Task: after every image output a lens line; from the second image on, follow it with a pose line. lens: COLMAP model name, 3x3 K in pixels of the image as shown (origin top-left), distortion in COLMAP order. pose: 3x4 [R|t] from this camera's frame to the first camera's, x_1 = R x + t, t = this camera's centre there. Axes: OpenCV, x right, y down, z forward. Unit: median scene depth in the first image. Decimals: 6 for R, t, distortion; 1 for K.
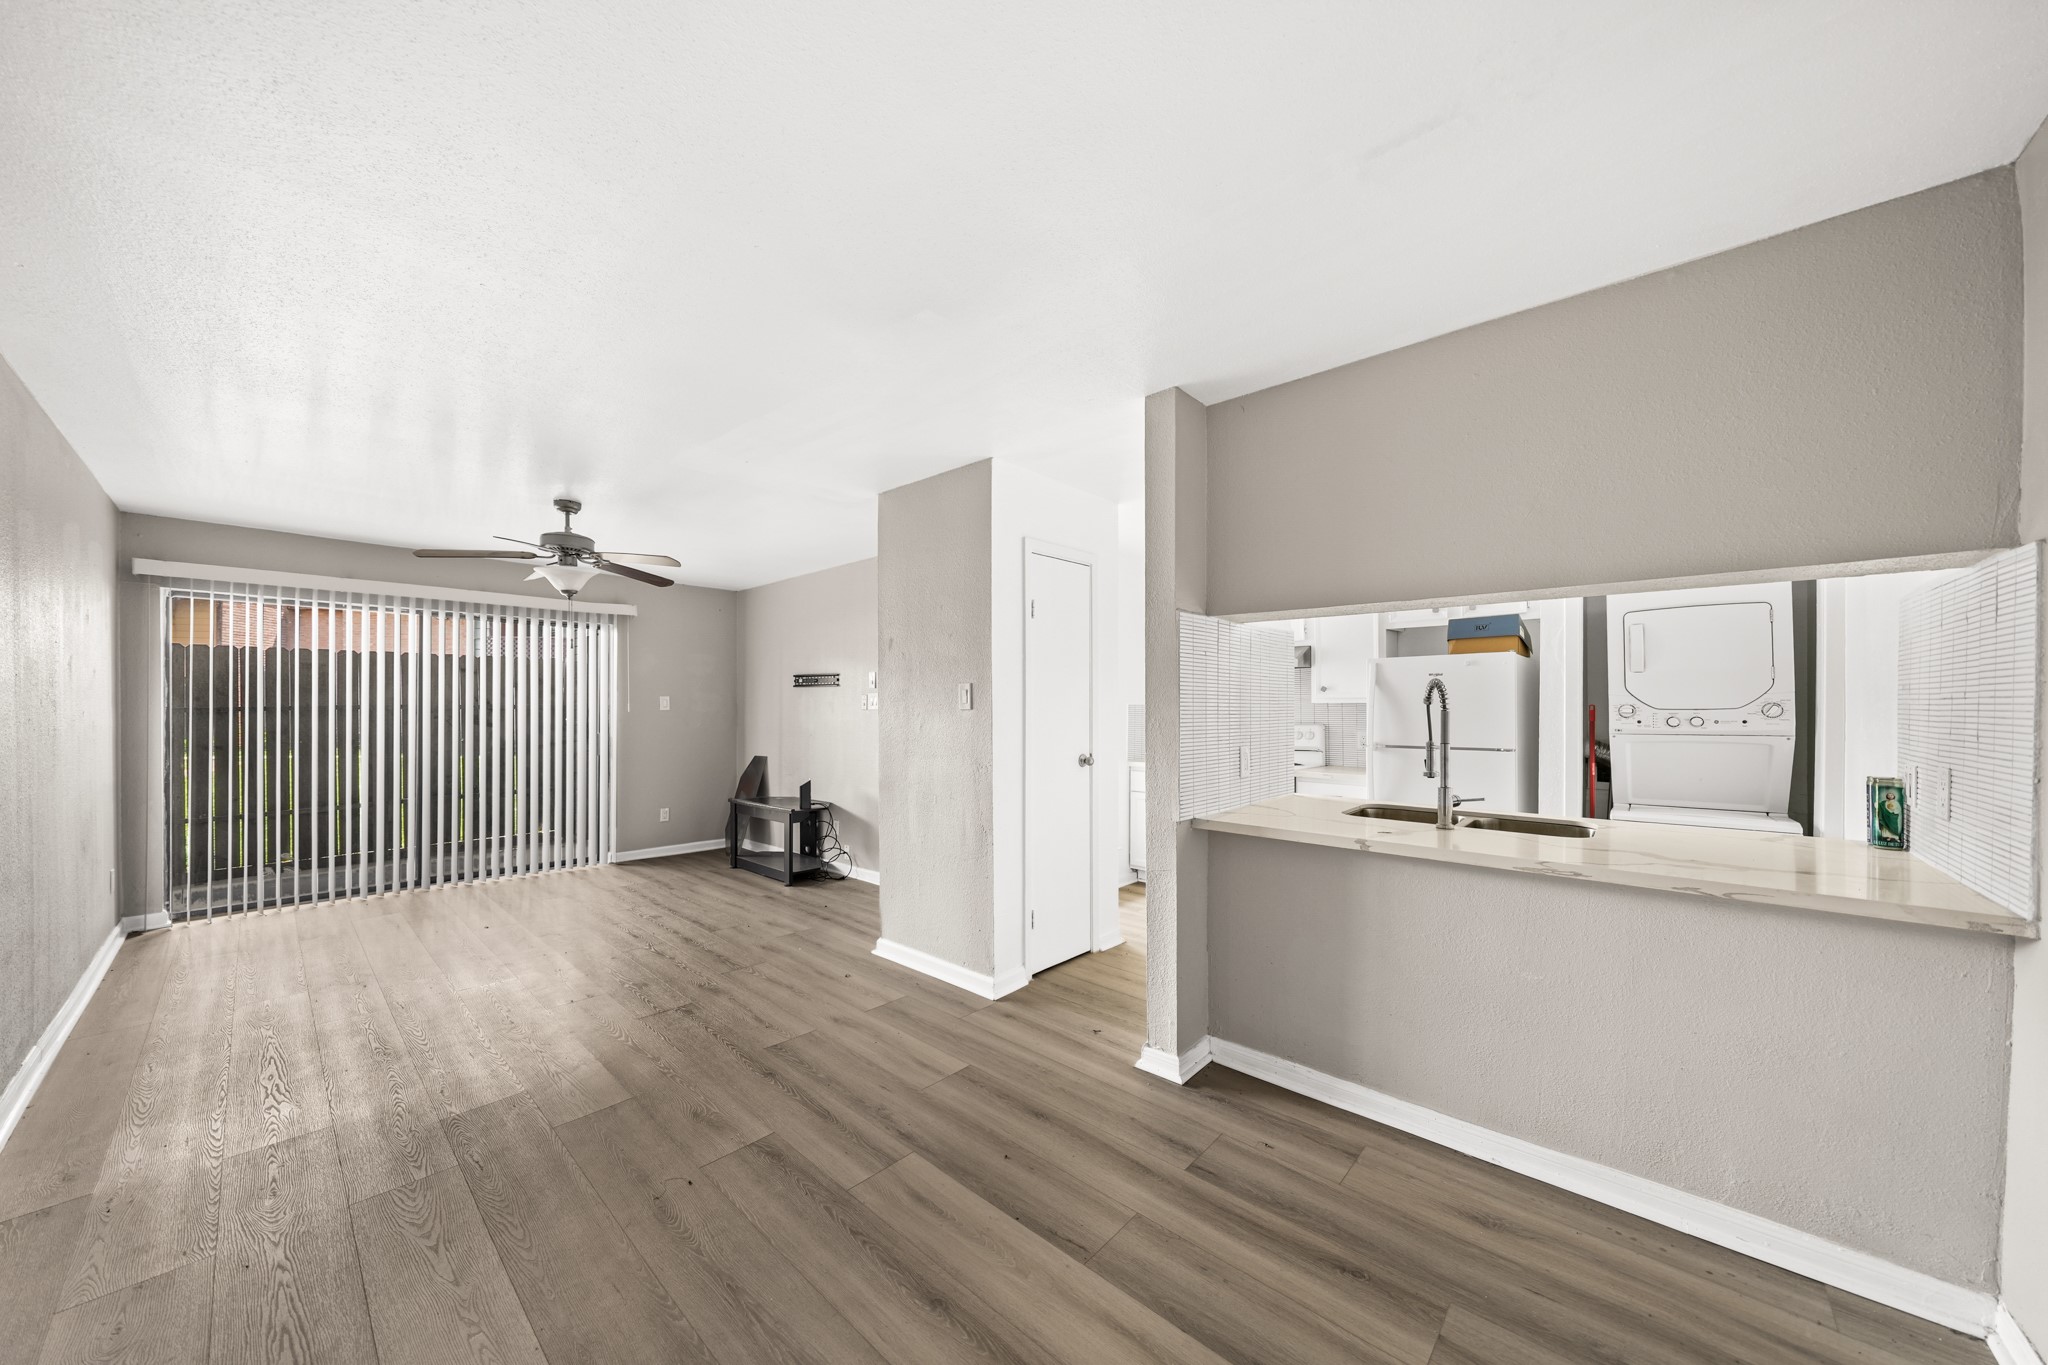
lens RADIAL K [[703.1, 0, 1027.0], [0, 703.1, 702.8], [0, 0, 1]] dist [-0.000949, -0.000176]
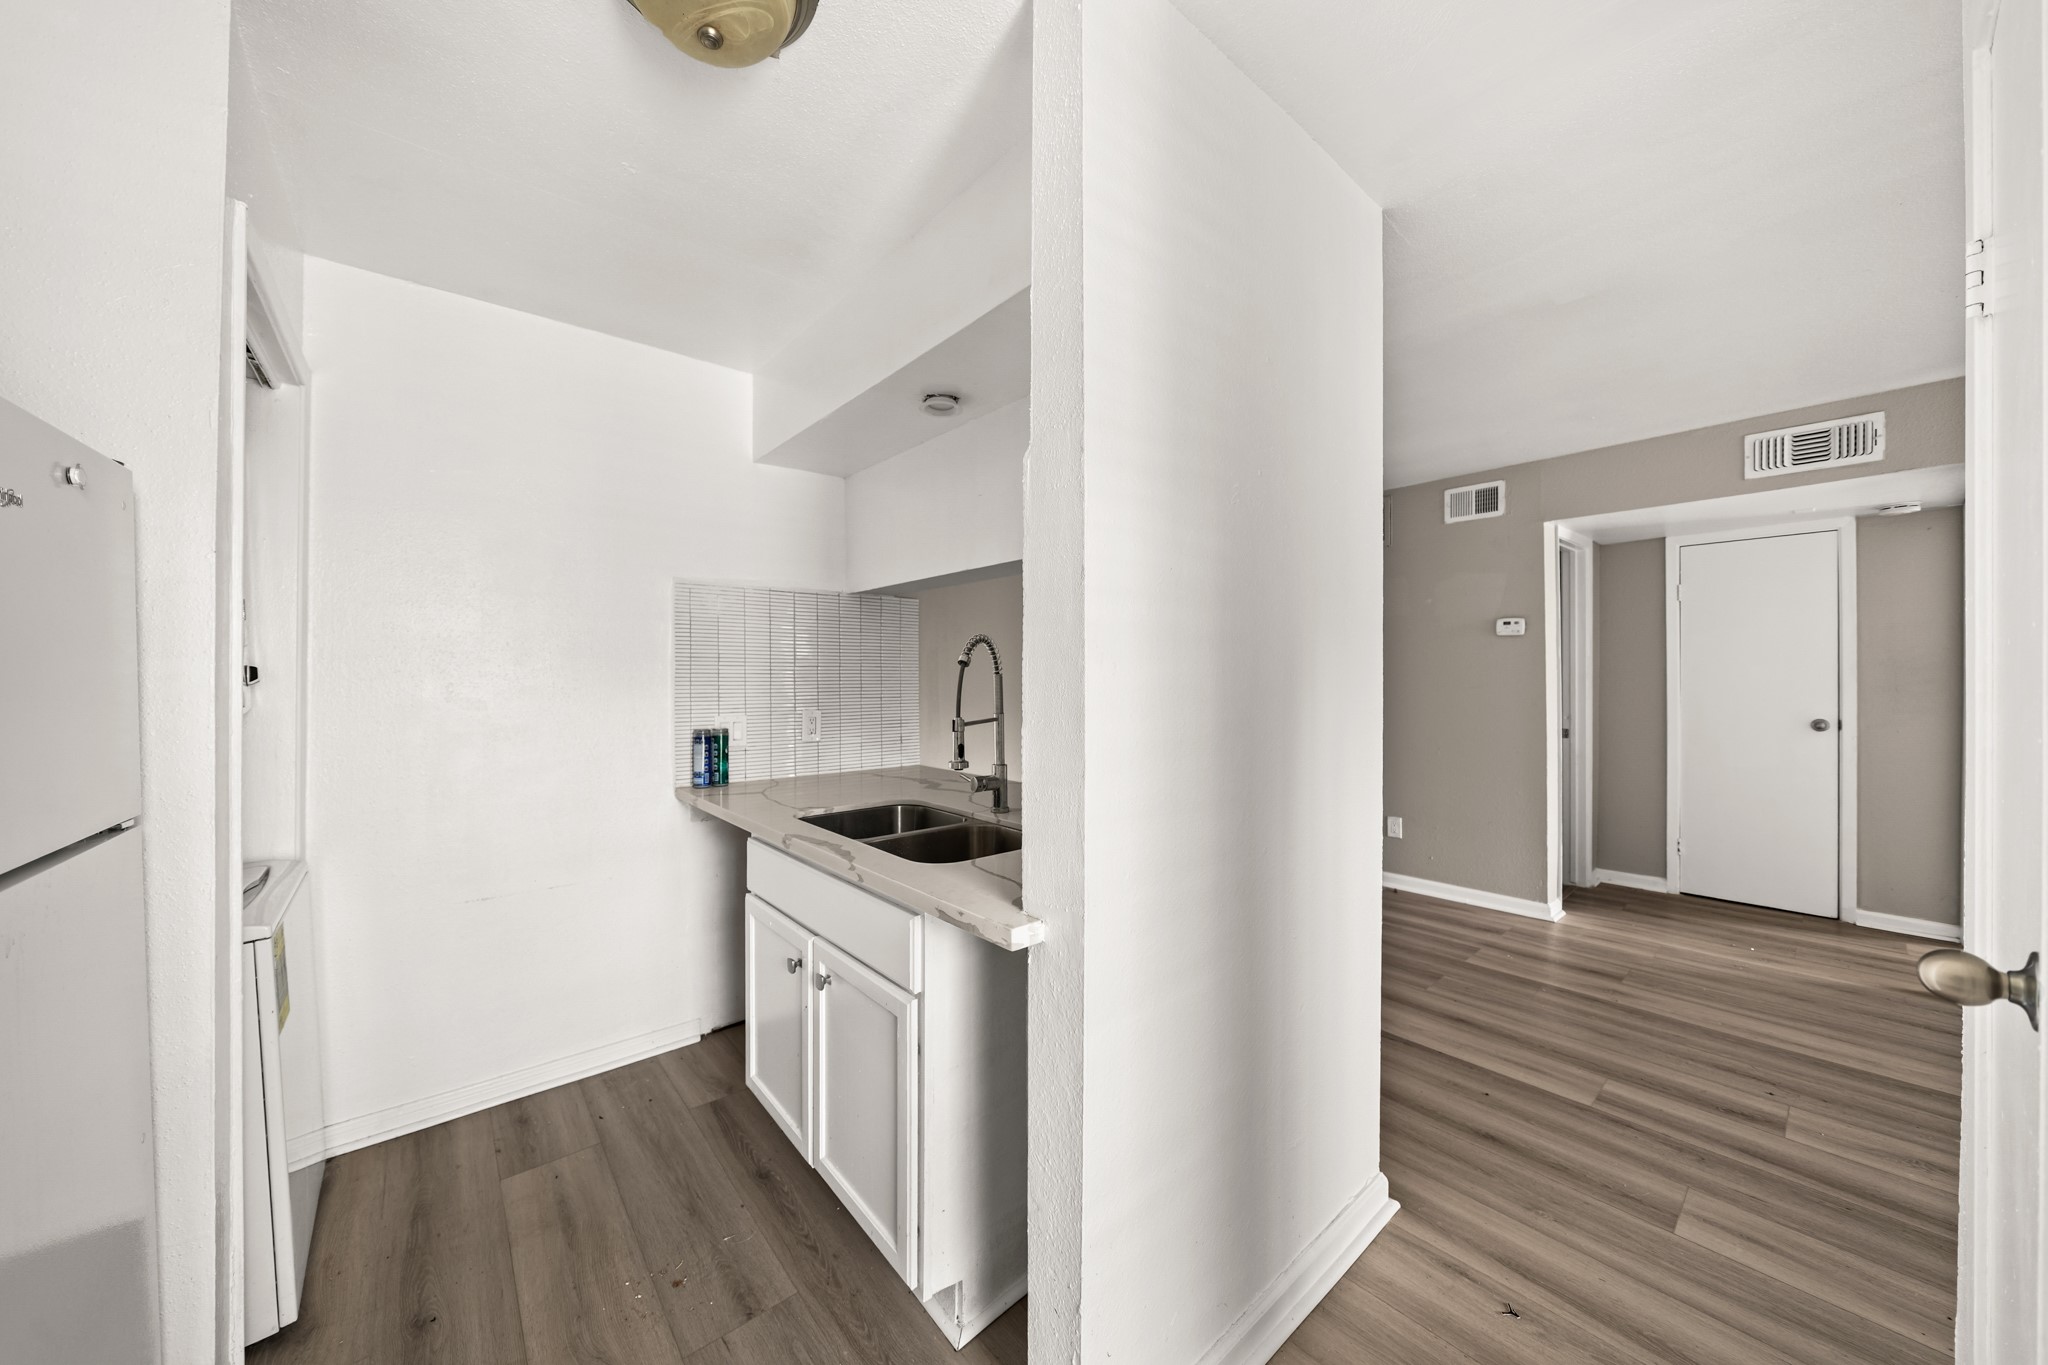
lens RADIAL K [[712.2, 0, 1024.0], [0, 712.2, 682.5], [0, 0, 1]] dist [0.000207, 0.000110]
pose [[-0.991874, -0.000778, 0.127221, 0.254813], [-0.000355, 0.999994, 0.003350, 0.010450], [-0.127223, 0.003278, -0.991869, 1.039094]]
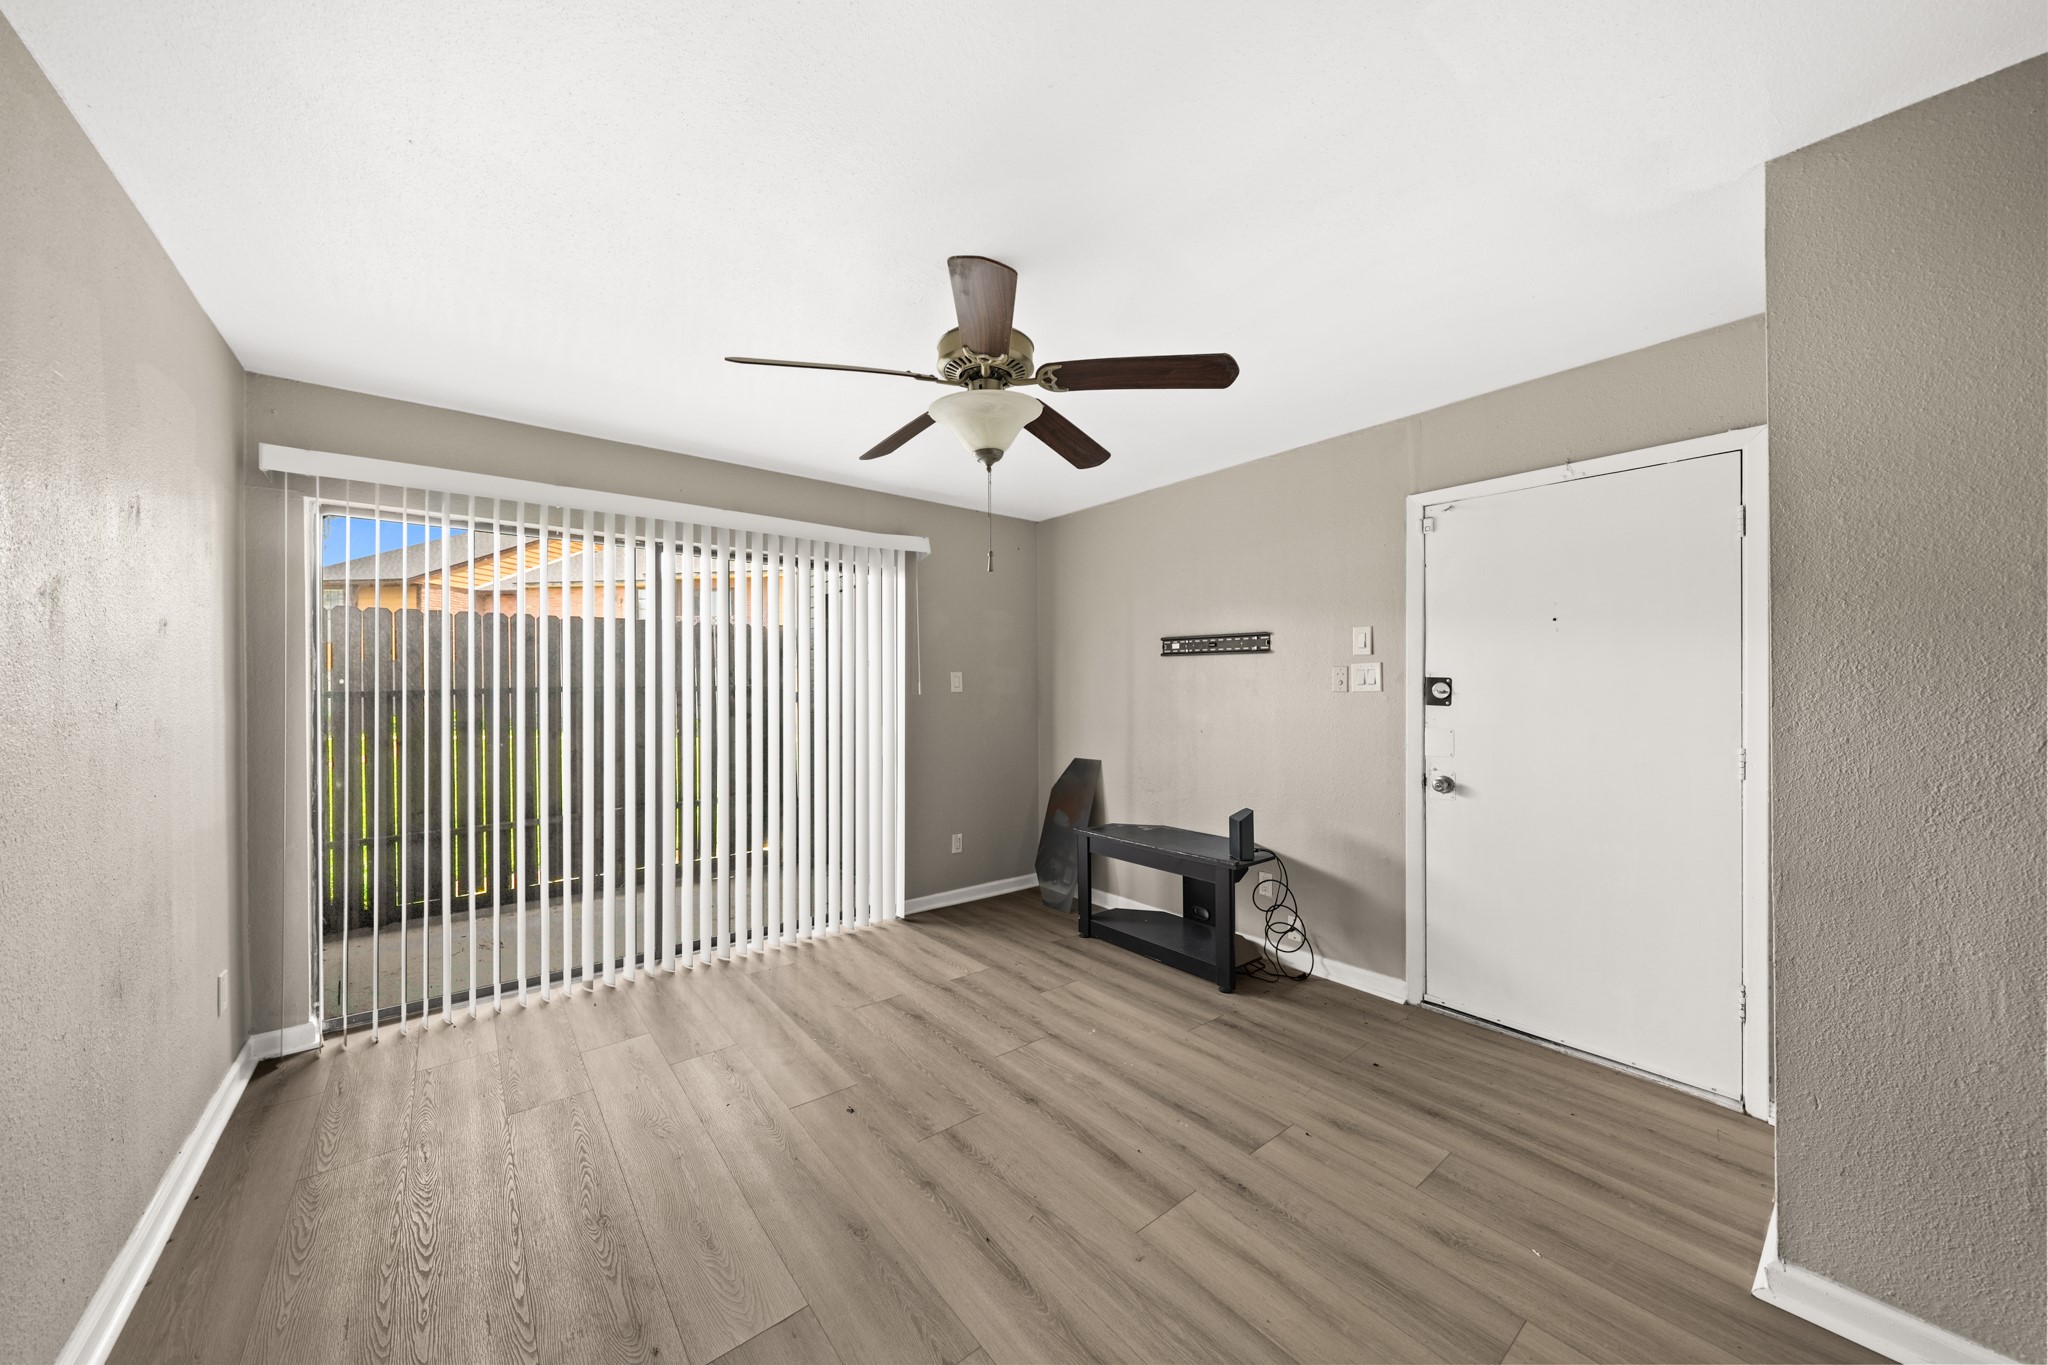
lens RADIAL K [[712.2, 0, 1024.0], [0, 712.2, 682.5], [0, 0, 1]] dist [0.000207, 0.000110]
pose [[0.988331, -0.003305, -0.152286, -0.506468], [0.003562, 0.999993, 0.001412, 0.000464], [0.152281, -0.001938, 0.988335, 0.469971]]
